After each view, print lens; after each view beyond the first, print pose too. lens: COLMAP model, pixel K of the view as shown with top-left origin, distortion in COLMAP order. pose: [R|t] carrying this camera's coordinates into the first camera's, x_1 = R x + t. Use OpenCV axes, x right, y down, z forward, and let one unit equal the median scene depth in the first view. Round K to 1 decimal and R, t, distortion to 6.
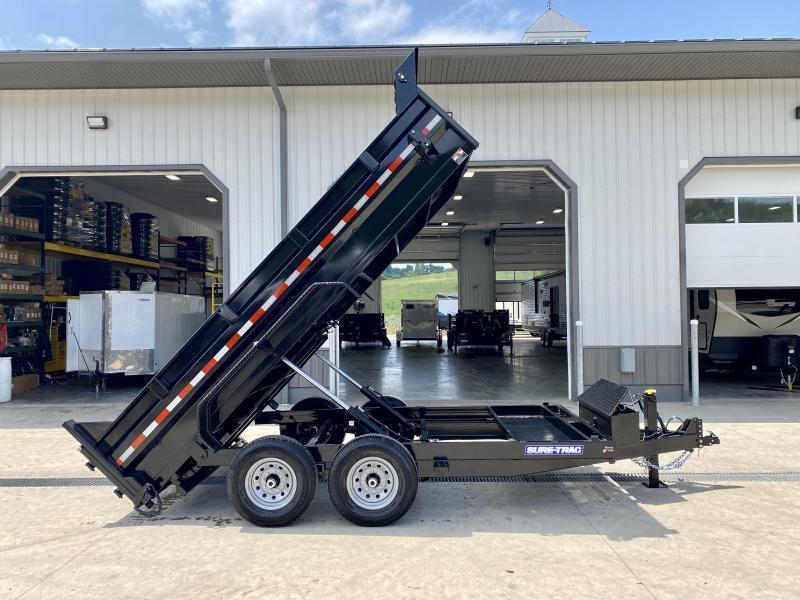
lens RADIAL K [[618.0, 0, 395.5], [0, 618.0, 301.1], [0, 0, 1]] dist [0.021312, -0.020485]
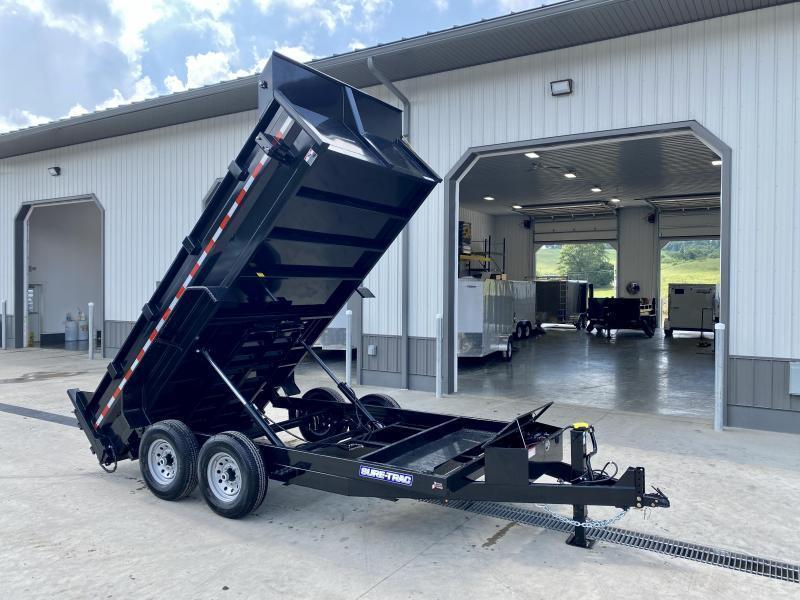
lens RADIAL K [[618.0, 0, 397.9], [0, 618.0, 295.8], [0, 0, 1]] dist [0.021312, -0.020485]
pose [[0.856829, 0.023269, -0.515076, 0.727771], [-0.008205, 0.999470, 0.031501, -0.049727], [0.515536, -0.022765, 0.856566, 0.241642]]
